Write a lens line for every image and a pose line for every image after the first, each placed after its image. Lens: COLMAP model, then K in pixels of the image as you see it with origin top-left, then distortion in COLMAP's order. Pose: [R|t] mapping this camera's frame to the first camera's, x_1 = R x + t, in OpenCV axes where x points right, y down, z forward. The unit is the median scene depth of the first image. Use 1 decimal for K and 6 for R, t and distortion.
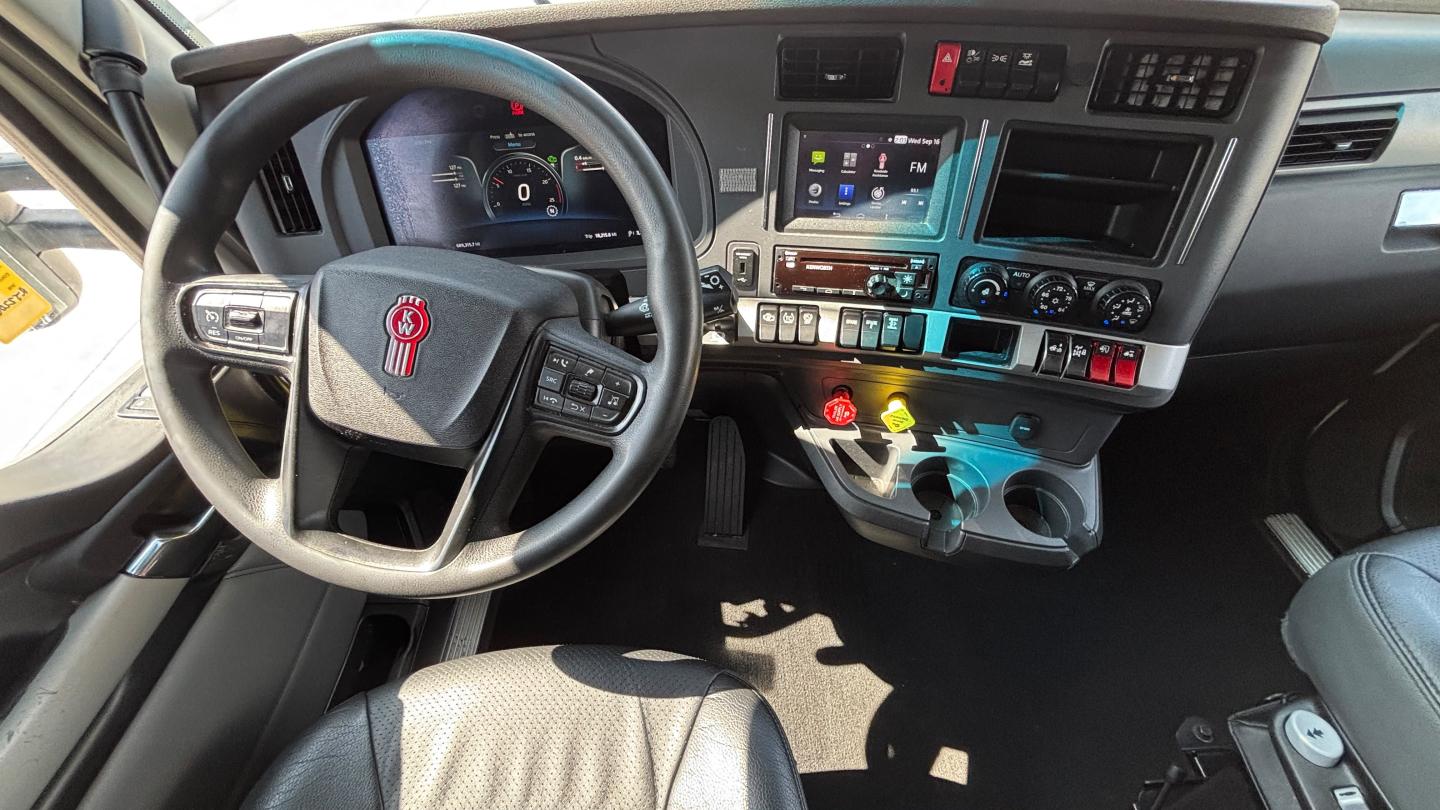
lens RADIAL K [[631.0, 0, 720.0], [0, 631.0, 405.0], [0, 0, 1]] dist [0.017909, -0.012078]
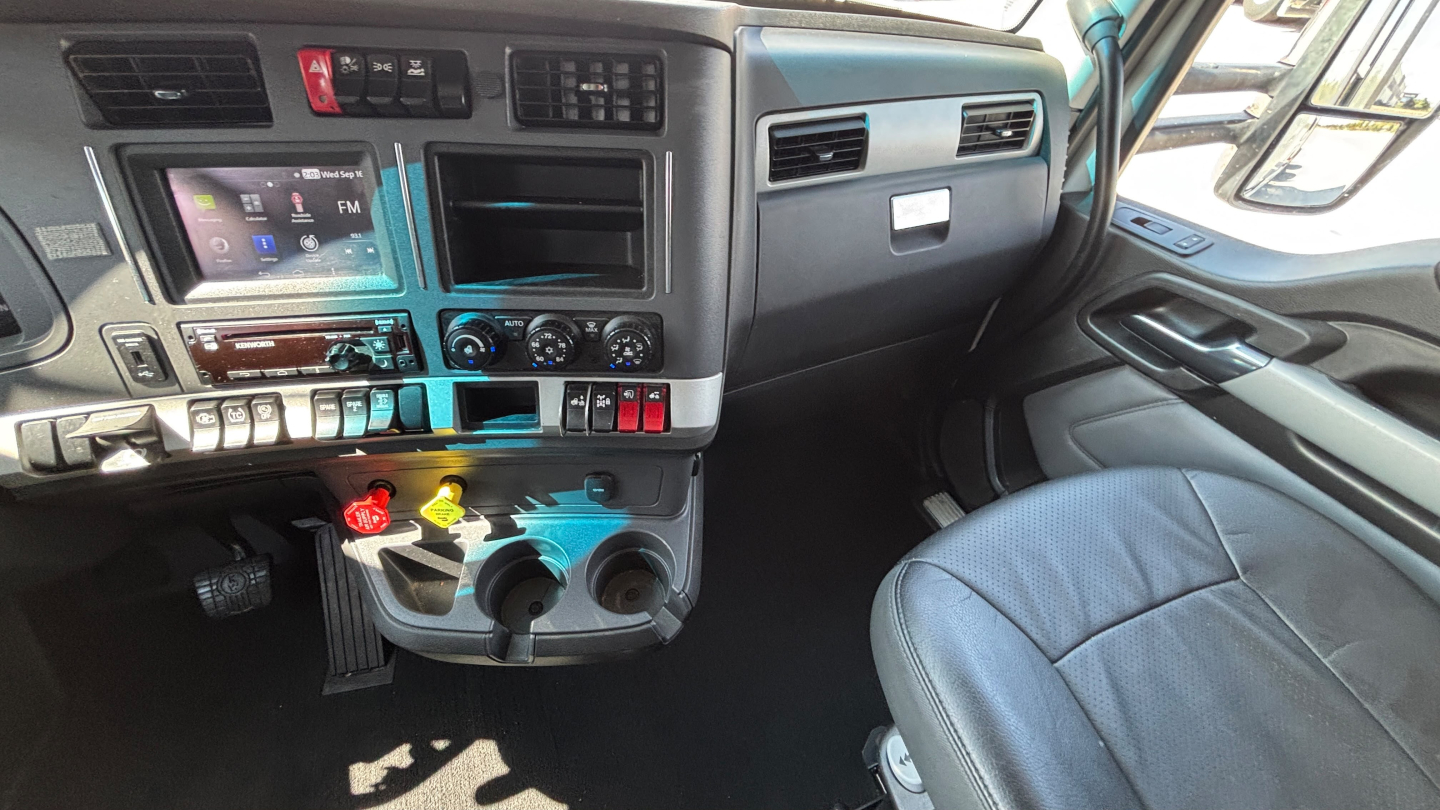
lens RADIAL K [[631.0, 0, 720.0], [0, 631.0, 405.0], [0, 0, 1]] dist [0.017909, -0.012078]
pose [[0.935707, -0.166606, 0.310957, 0.431880], [0.186797, 0.981735, -0.036095, -0.017740], [-0.299263, 0.091860, 0.949738, 0.128735]]
